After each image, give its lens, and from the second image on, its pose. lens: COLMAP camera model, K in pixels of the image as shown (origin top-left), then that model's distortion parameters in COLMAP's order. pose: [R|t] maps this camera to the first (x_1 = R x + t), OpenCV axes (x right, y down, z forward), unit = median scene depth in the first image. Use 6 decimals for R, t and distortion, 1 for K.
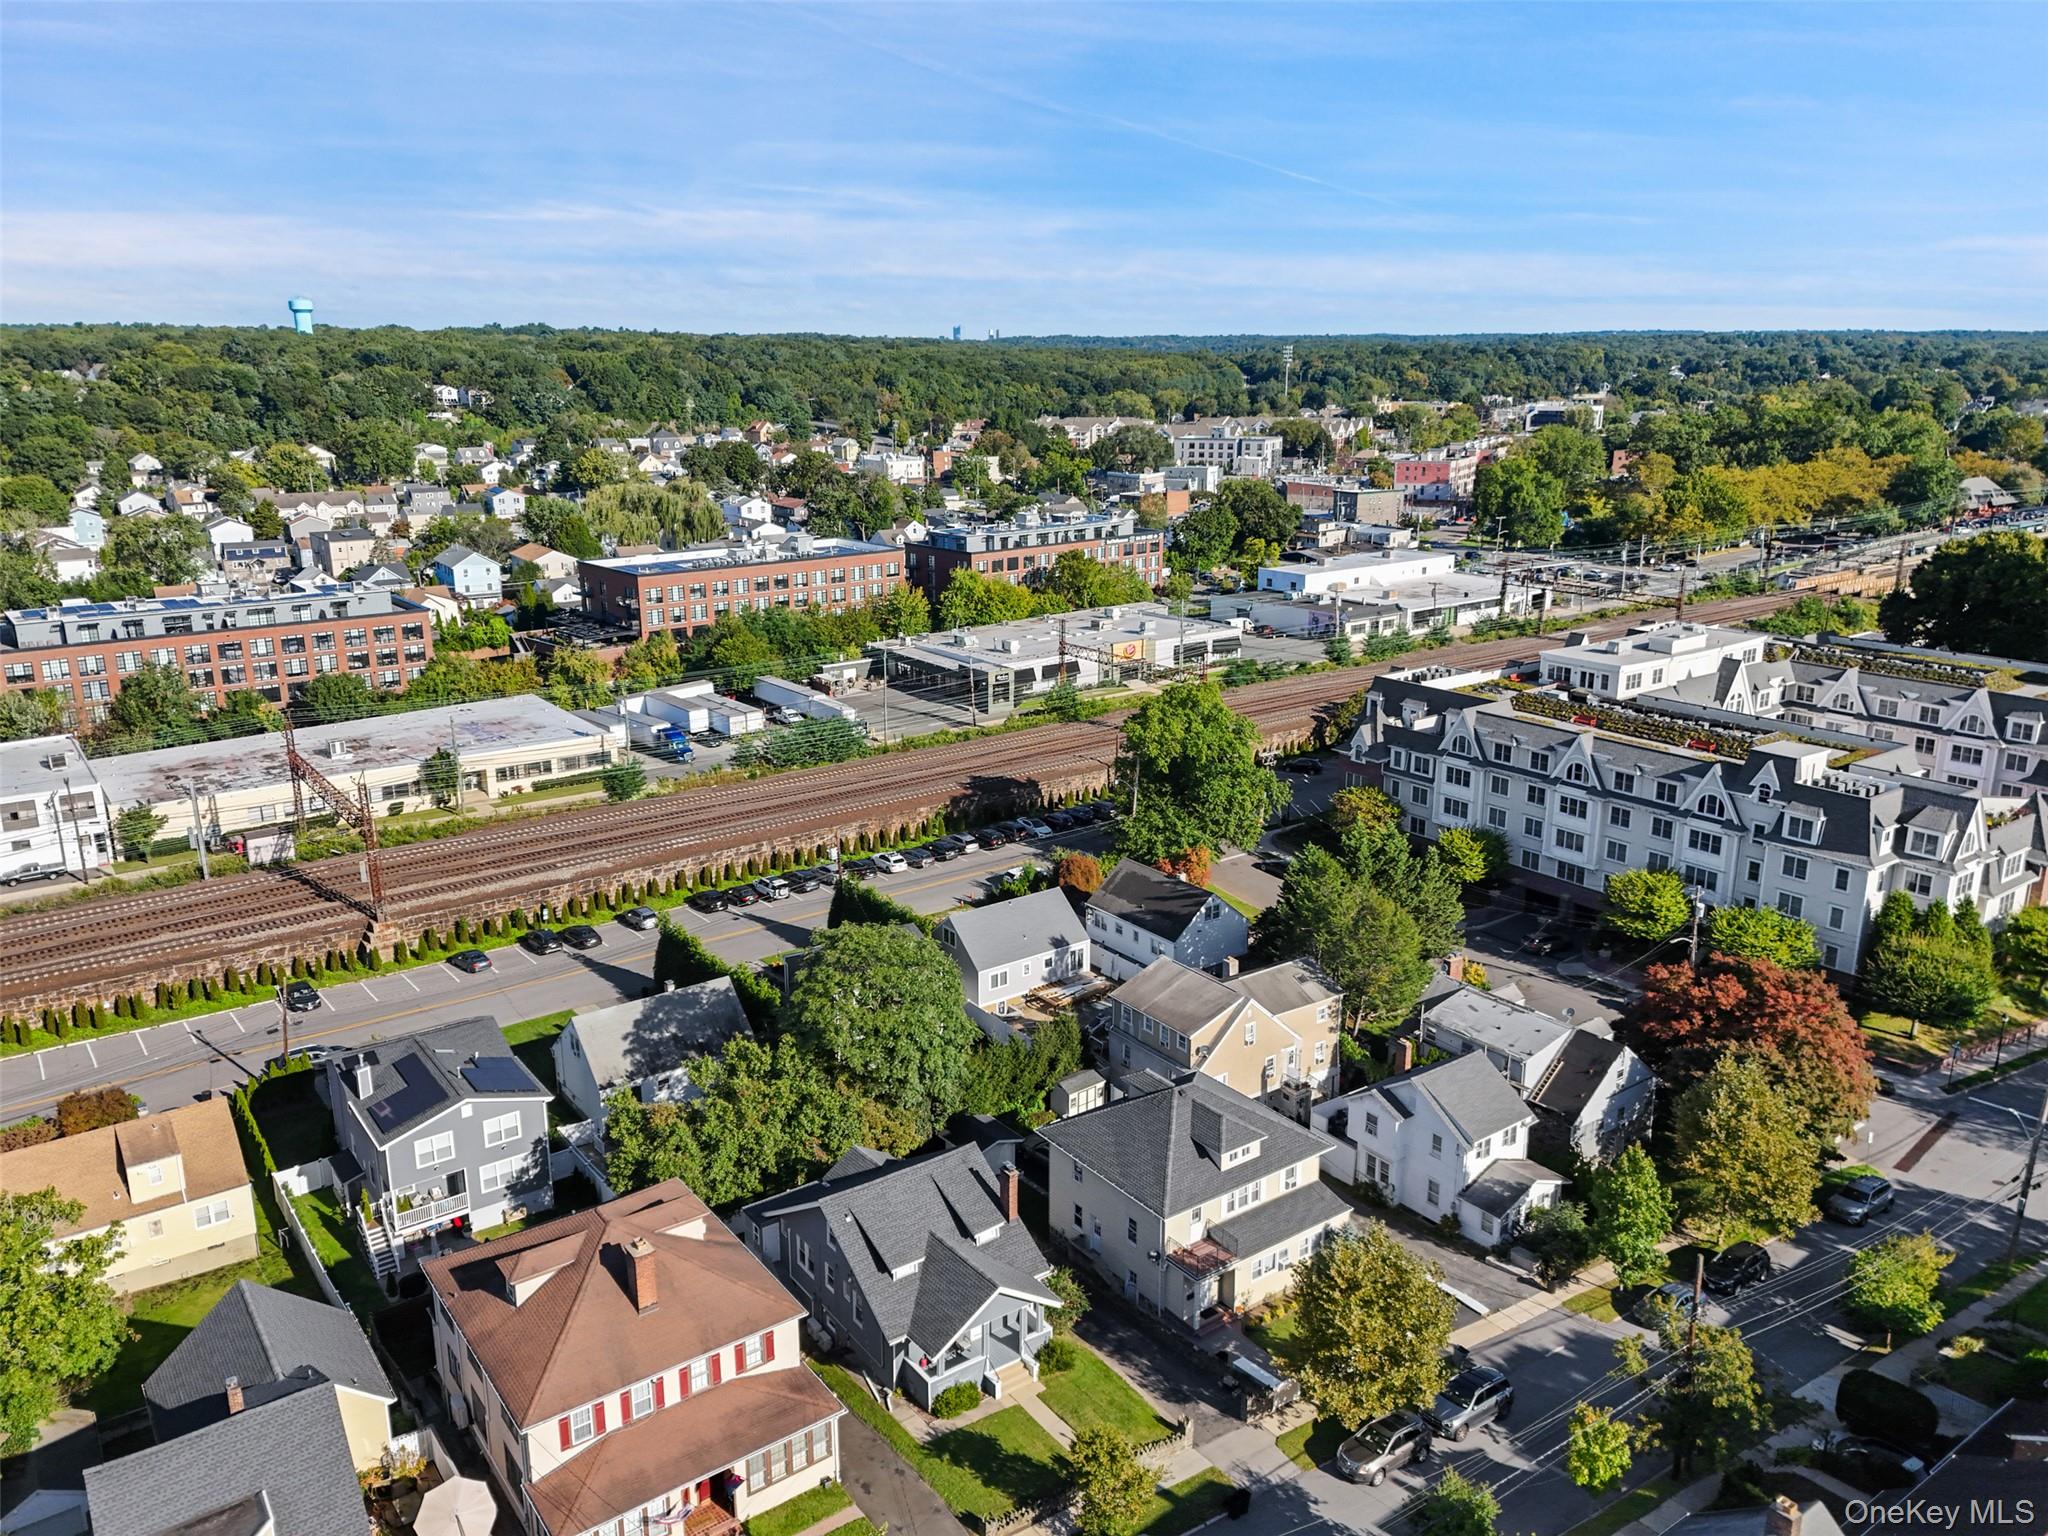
lens RADIAL K [[1513.9, 0, 1024.1], [0, 1513.9, 768.0], [0, 0, 1]] dist [0.003578, 0.000476]
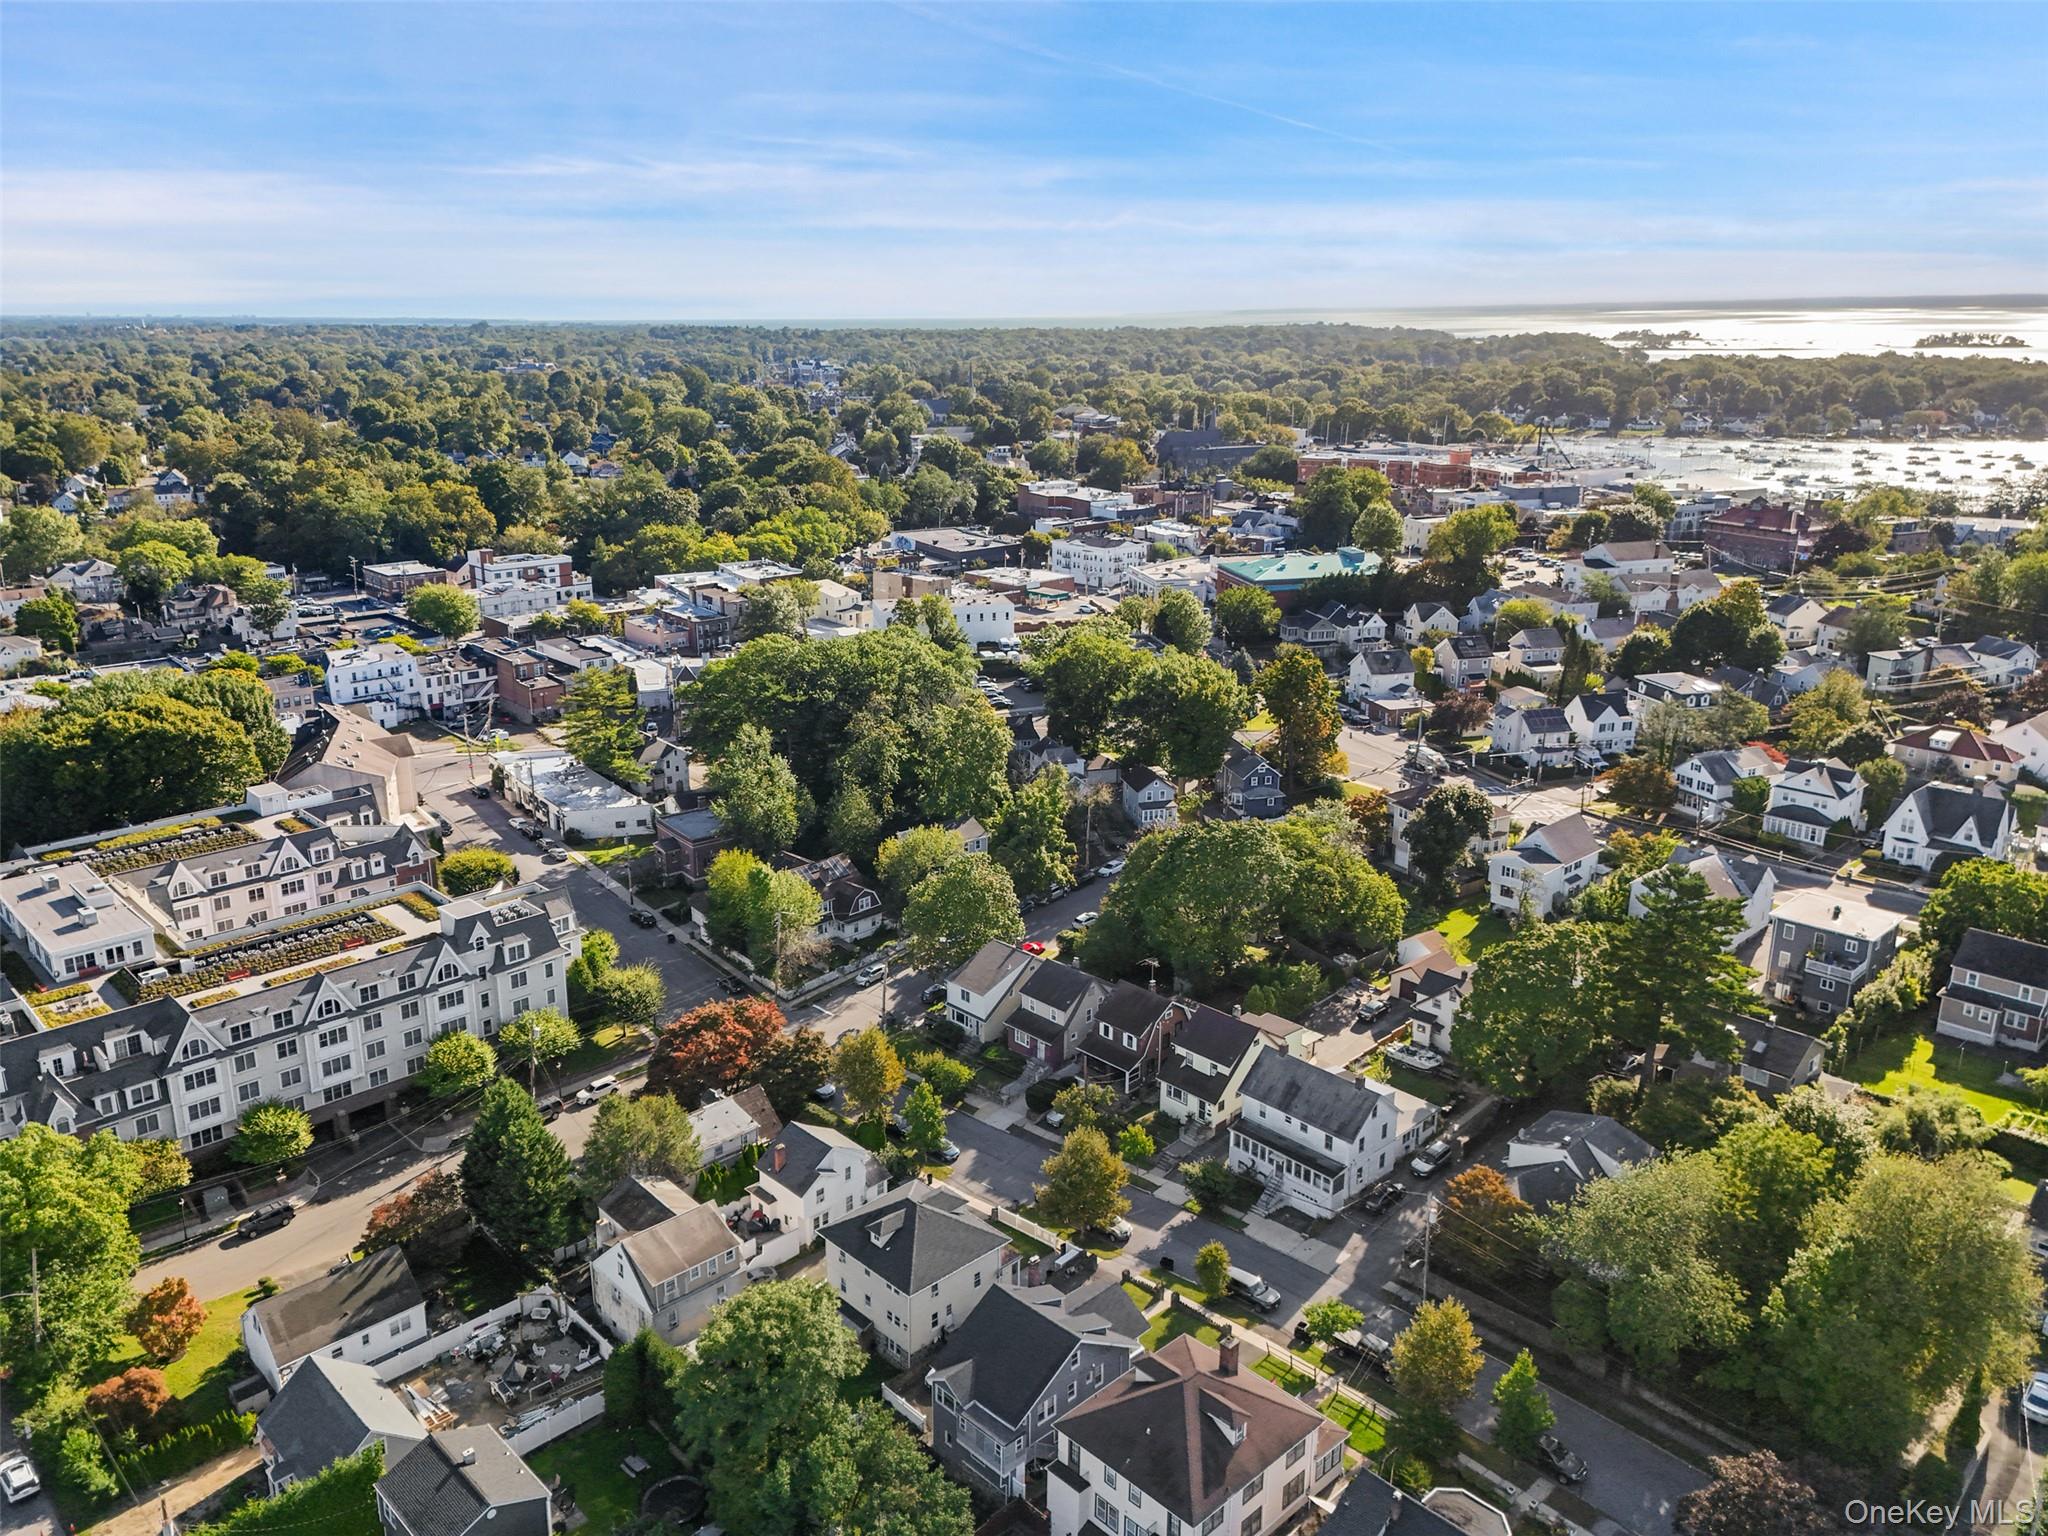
lens RADIAL K [[1513.9, 0, 1024.4], [0, 1513.9, 768.1], [0, 0, 1]] dist [0.003578, 0.000476]
pose [[-0.142179, -0.275189, 0.950819, -0.686355], [0.266125, 0.914582, 0.304496, -0.342466], [-0.953395, 0.296330, -0.056799, 0.479159]]
